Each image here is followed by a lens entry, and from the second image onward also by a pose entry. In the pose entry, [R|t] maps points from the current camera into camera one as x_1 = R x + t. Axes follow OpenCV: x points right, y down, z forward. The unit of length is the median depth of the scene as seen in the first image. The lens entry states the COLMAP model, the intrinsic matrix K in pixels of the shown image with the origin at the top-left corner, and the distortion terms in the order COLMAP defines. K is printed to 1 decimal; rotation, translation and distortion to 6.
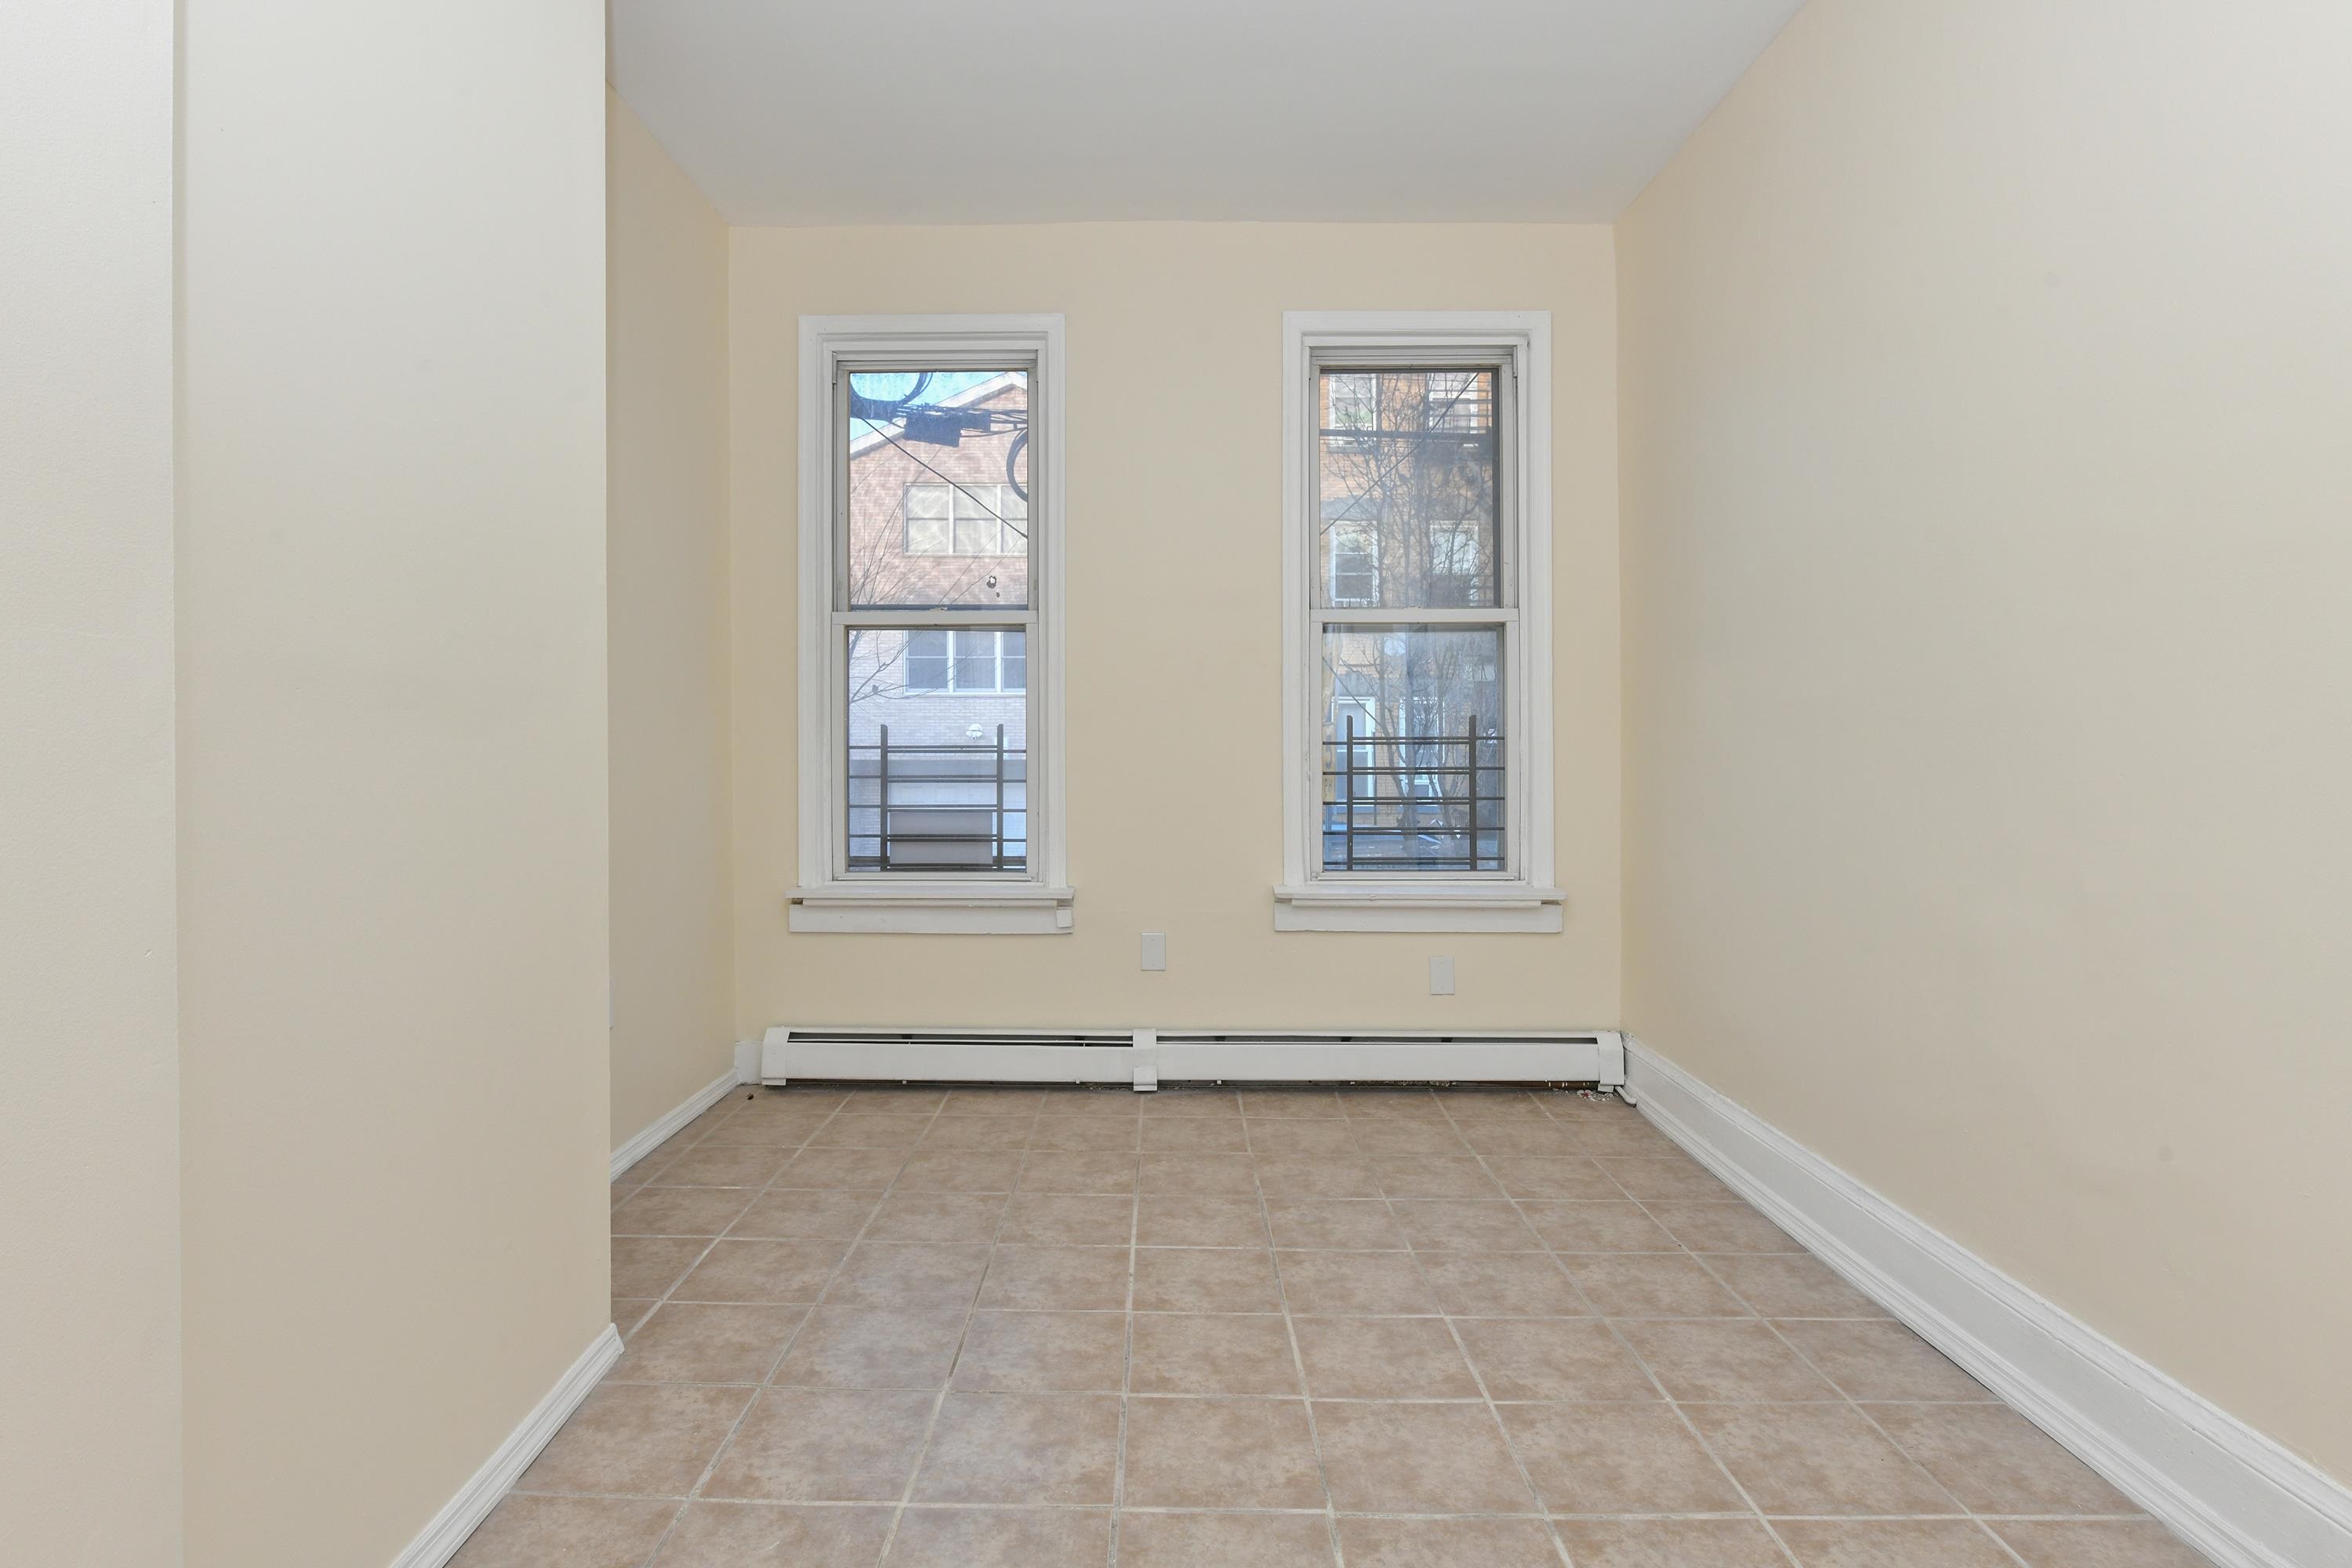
lens RADIAL K [[1209.0, 0, 1176.7], [0, 1209.0, 763.0], [0, 0, 1]] dist [-0.003175, -0.001543]
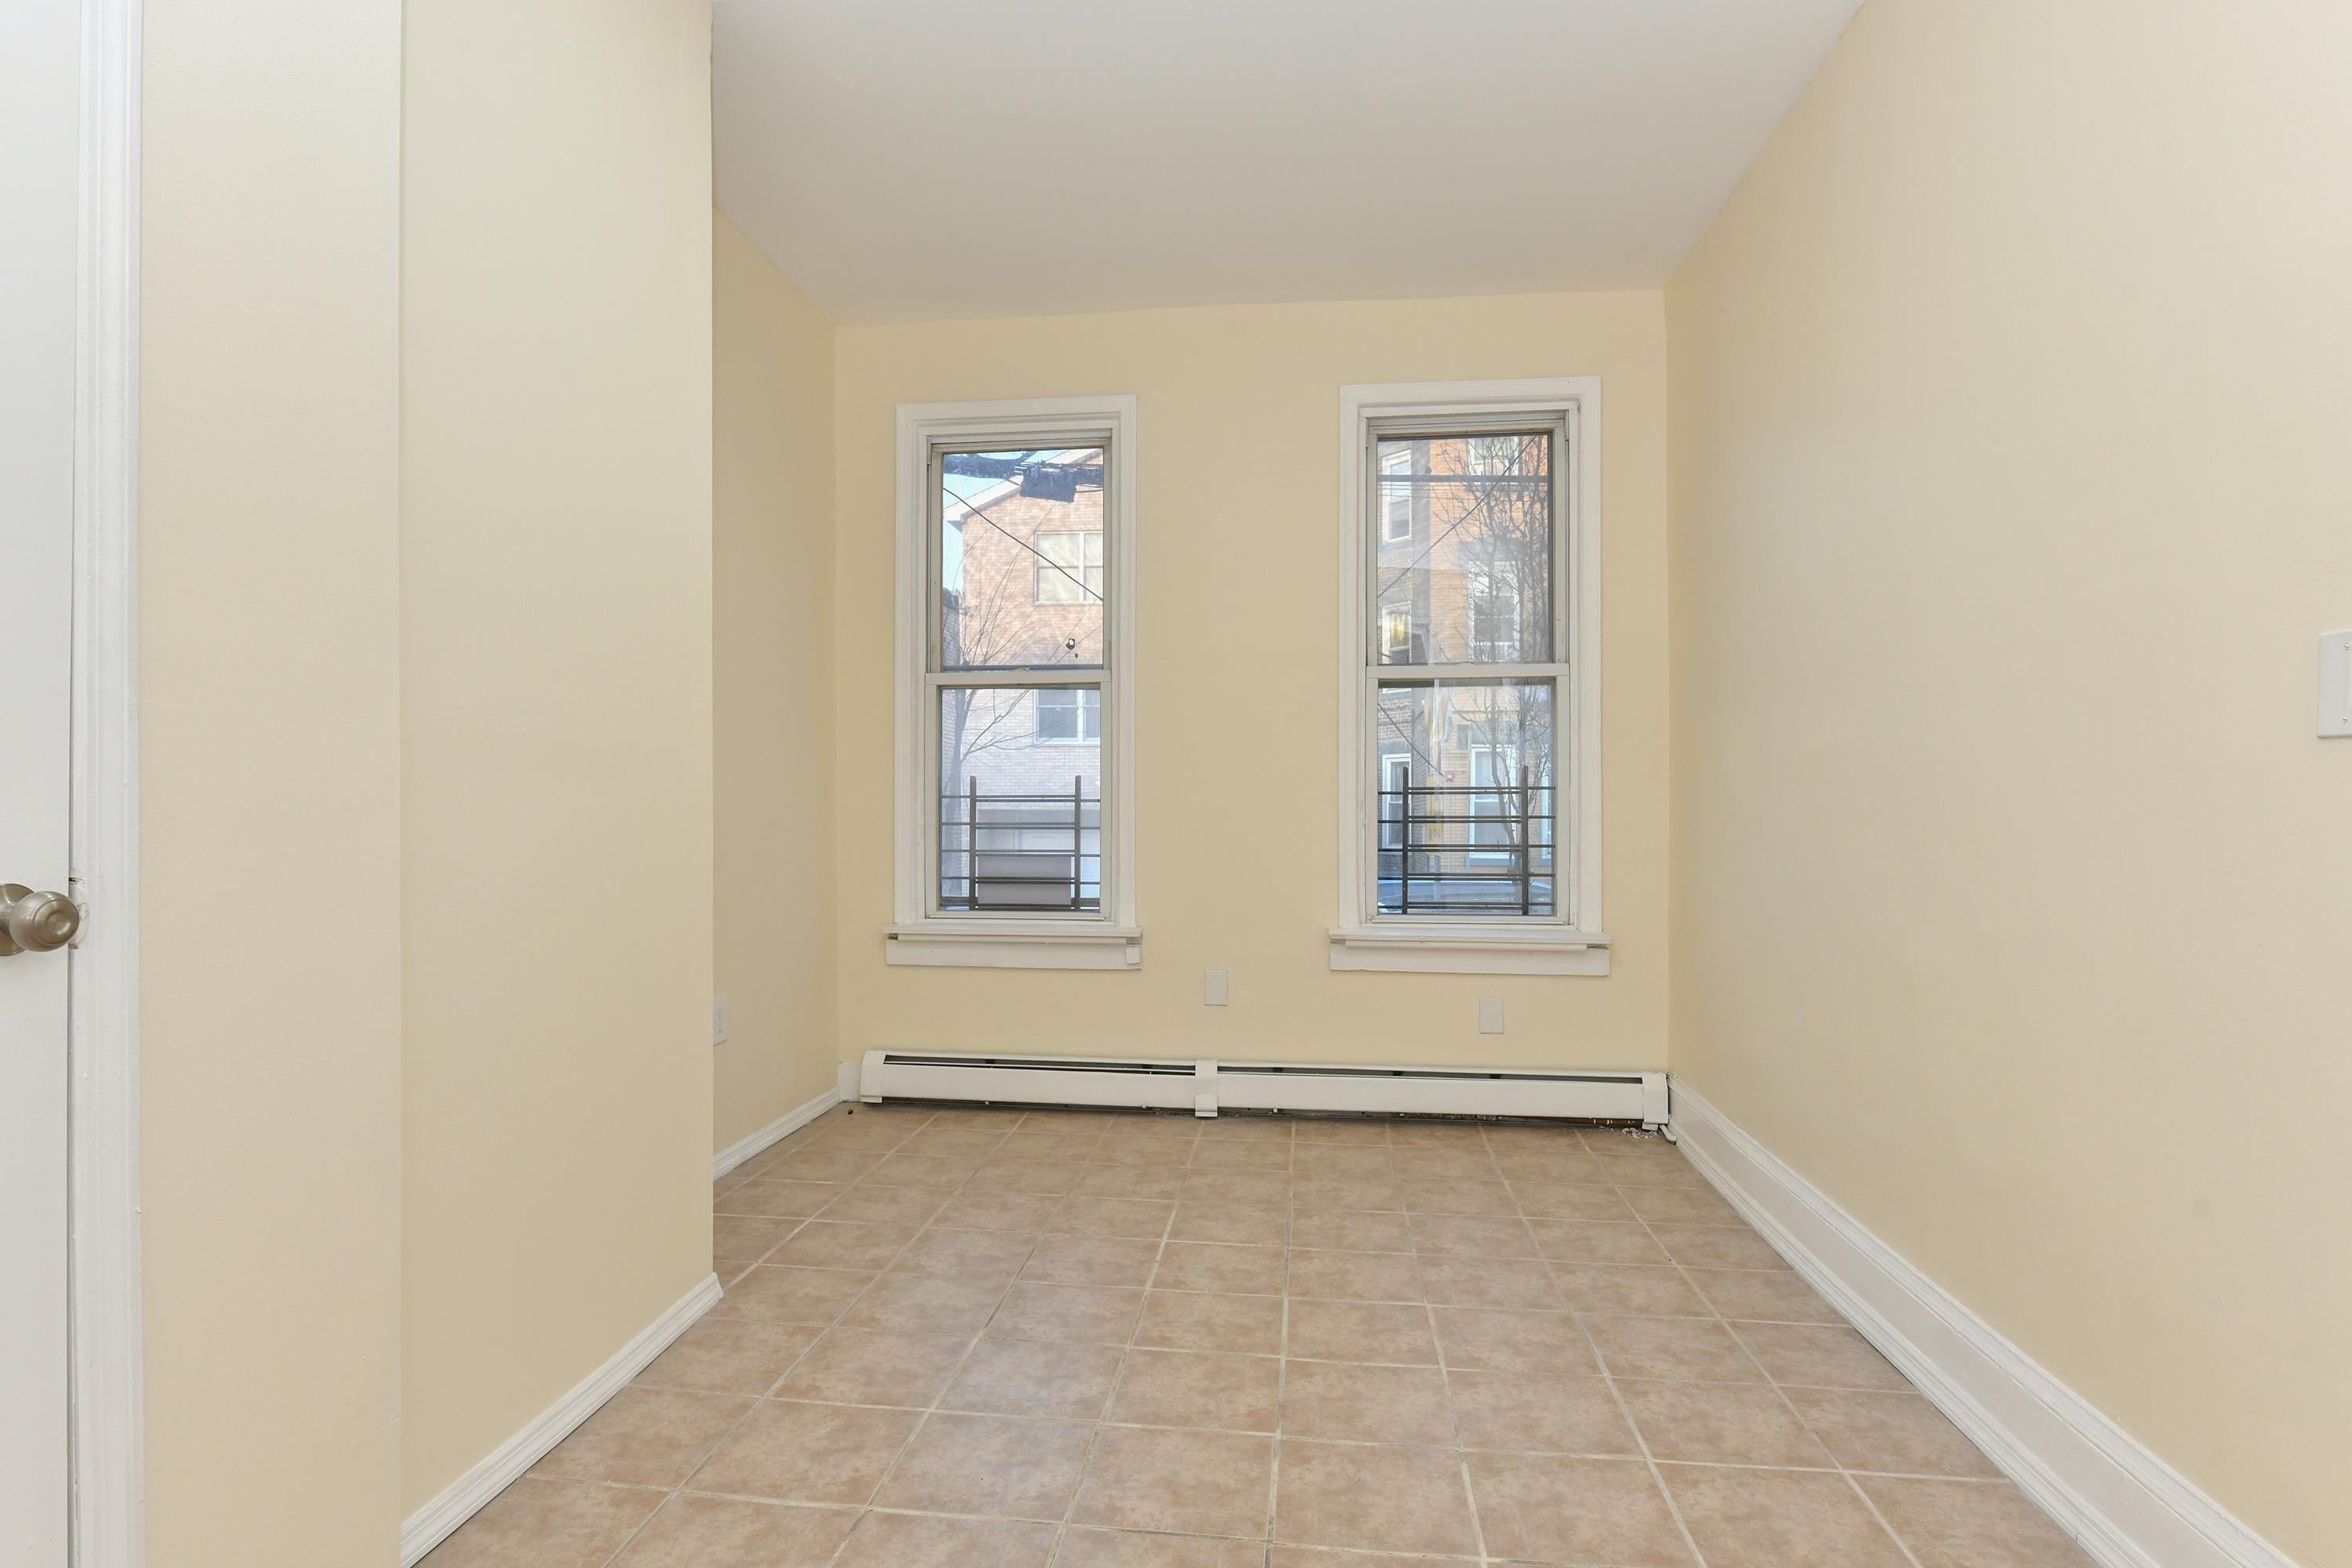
lens RADIAL K [[1251.7, 0, 1186.4], [0, 1251.7, 808.5], [0, 0, 1]] dist [-0.001048, 0.000022]
pose [[0.994317, 0.001120, -0.106457, 0.098183], [-0.001567, 0.999990, -0.004117, 0.002659], [0.106451, 0.004260, 0.994309, -0.143088]]
